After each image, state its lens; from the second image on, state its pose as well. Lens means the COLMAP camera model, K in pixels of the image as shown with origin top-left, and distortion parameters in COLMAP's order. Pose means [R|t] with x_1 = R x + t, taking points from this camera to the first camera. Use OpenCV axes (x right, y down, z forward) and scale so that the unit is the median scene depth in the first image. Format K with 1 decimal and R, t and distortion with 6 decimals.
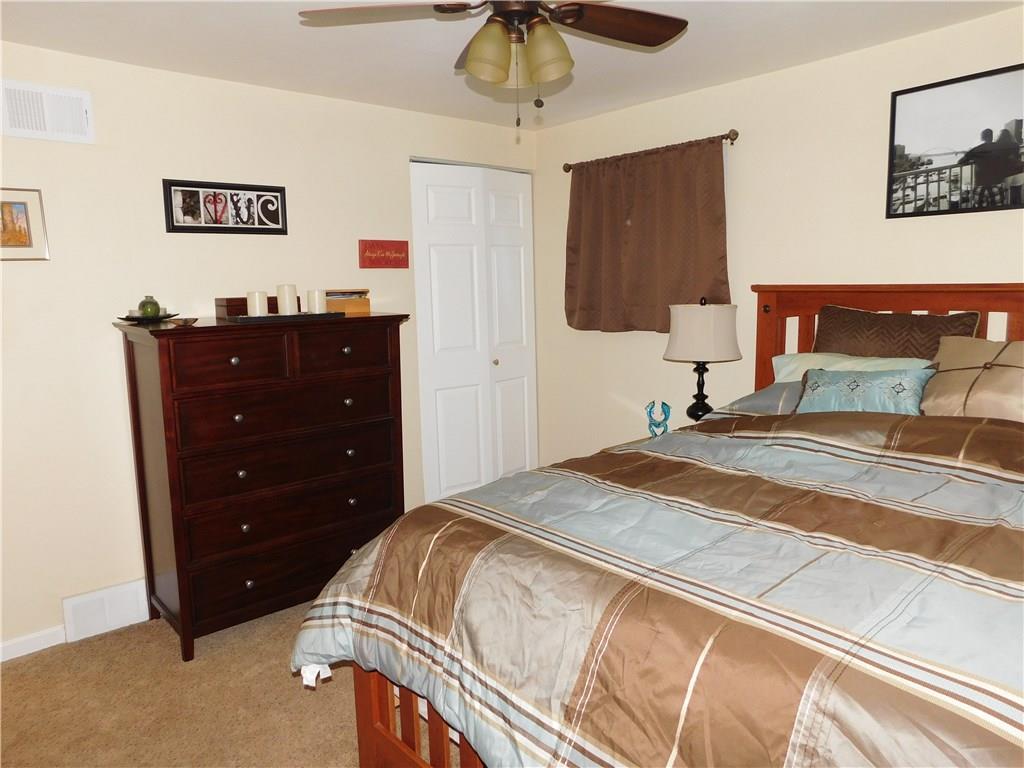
lens RADIAL K [[719.2, 0, 514.5], [0, 719.2, 382.3], [0, 0, 1]] dist [-0.035880, 0.038529]
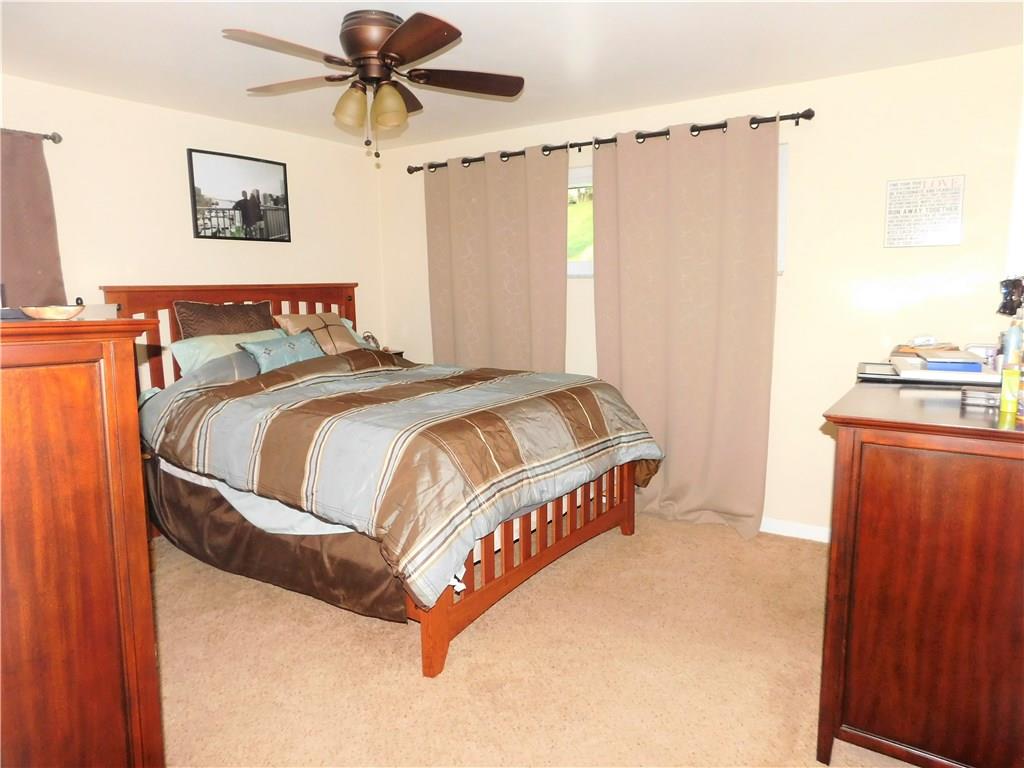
lens RADIAL K [[684.5, 0, 513.7], [0, 684.5, 383.2], [0, 0, 1]] dist [-0.069258, 0.055354]
pose [[-0.225742, -0.109951, 0.967962, -0.961973], [0.152938, 0.977290, 0.146677, -0.052555], [-0.962107, 0.181149, -0.203800, 0.752562]]
